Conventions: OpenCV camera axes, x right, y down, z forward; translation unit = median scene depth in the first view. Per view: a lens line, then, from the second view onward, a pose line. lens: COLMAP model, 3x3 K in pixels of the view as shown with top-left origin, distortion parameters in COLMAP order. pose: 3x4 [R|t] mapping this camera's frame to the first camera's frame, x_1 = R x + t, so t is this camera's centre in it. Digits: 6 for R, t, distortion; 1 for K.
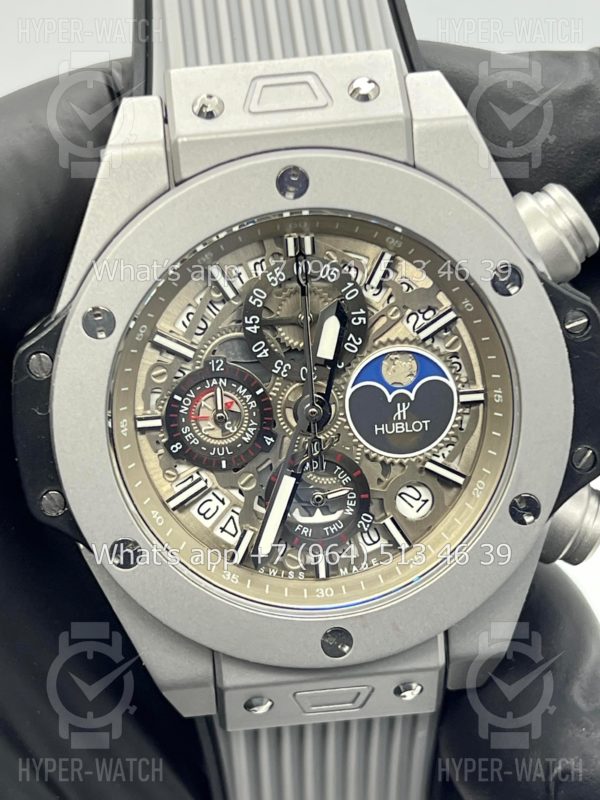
lens RADIAL K [[1966.7, 0, 297.5], [0, 1966.7, 400.8], [0, 0, 1]] dist [0.273098, 0.000000]
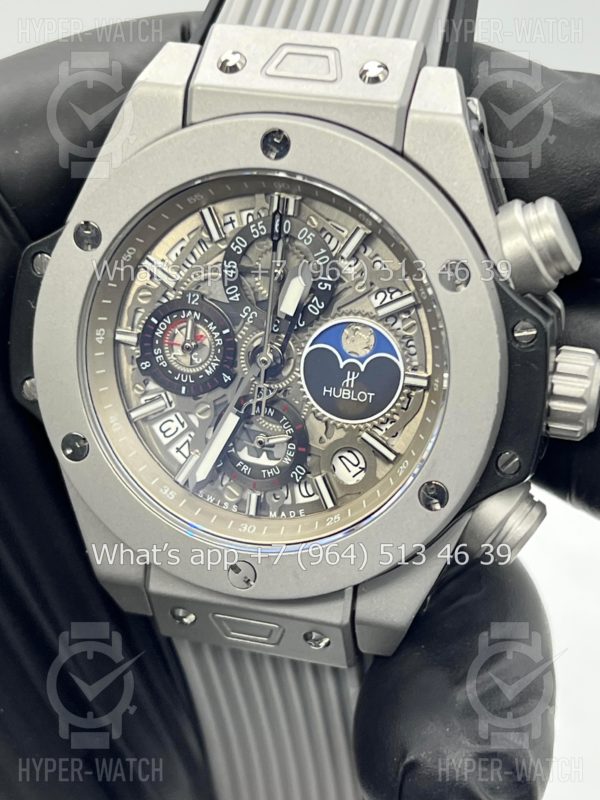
lens RADIAL K [[1966.7, 0, 298.9], [0, 1966.7, 396.1], [0, 0, 1]] dist [0.273098, 0.000000]
pose [[0.931000, 0.225043, -0.287393, 0.334399], [-0.222719, 0.974011, 0.041208, -0.023402], [0.289197, 0.025643, 0.956926, -0.019738]]
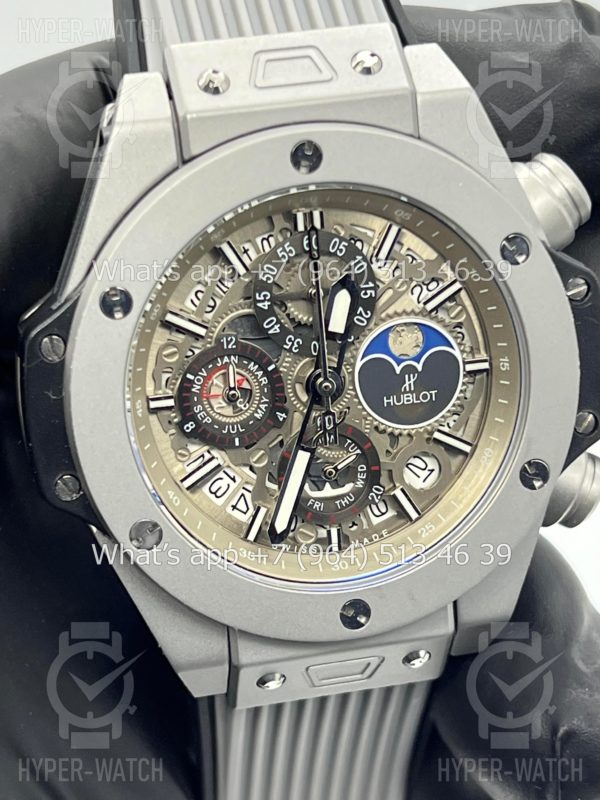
lens RADIAL K [[1966.7, 0, 301.3], [0, 1966.7, 402.5], [0, 0, 1]] dist [0.273098, 0.000000]
pose [[0.991160, -0.035807, 0.127746, -0.131774], [0.034512, 0.999328, 0.012338, 0.001186], [-0.128102, -0.007820, 0.991730, 0.007251]]
